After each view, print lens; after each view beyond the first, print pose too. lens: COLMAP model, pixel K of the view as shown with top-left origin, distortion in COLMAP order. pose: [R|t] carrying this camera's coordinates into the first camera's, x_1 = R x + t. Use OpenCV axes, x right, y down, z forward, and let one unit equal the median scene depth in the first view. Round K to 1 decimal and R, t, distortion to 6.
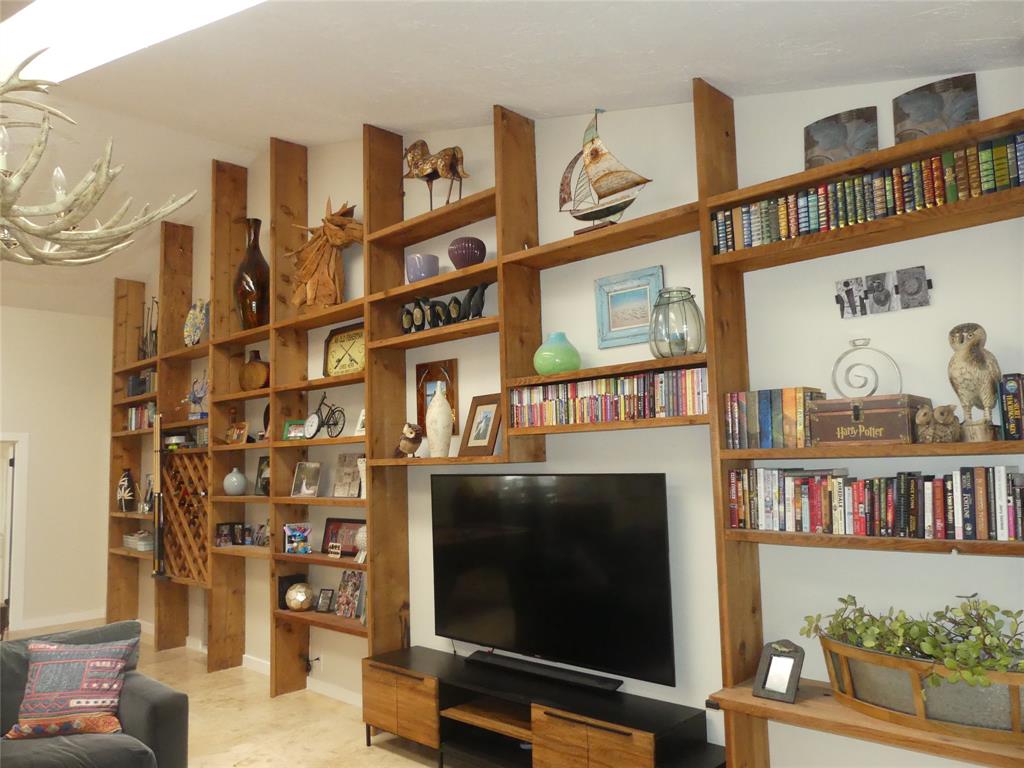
lens RADIAL K [[778.9, 0, 515.6], [0, 778.9, 384.4], [0, 0, 1]] dist [-0.036539, 0.032940]
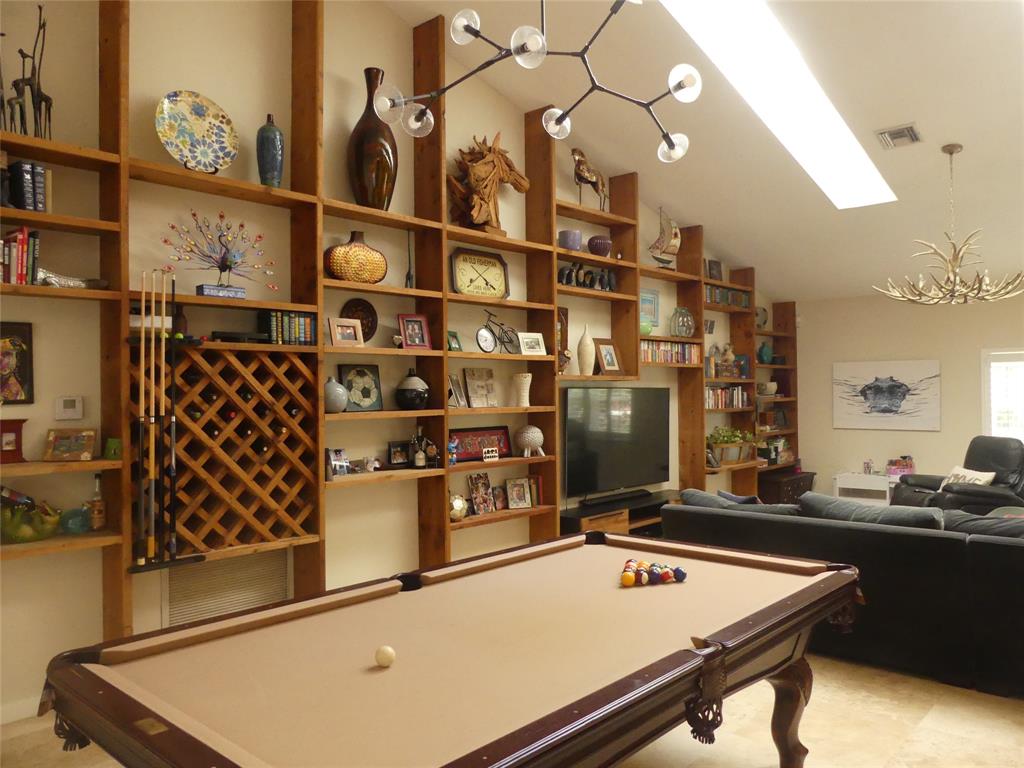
lens RADIAL K [[778.9, 0, 512.3], [0, 778.9, 382.6], [0, 0, 1]] dist [-0.036539, 0.032940]
pose [[-0.047967, 0.029990, 0.998399, -1.361009], [-0.094183, 0.994960, -0.034411, 0.147646], [-0.994399, -0.095683, -0.044901, 1.036906]]
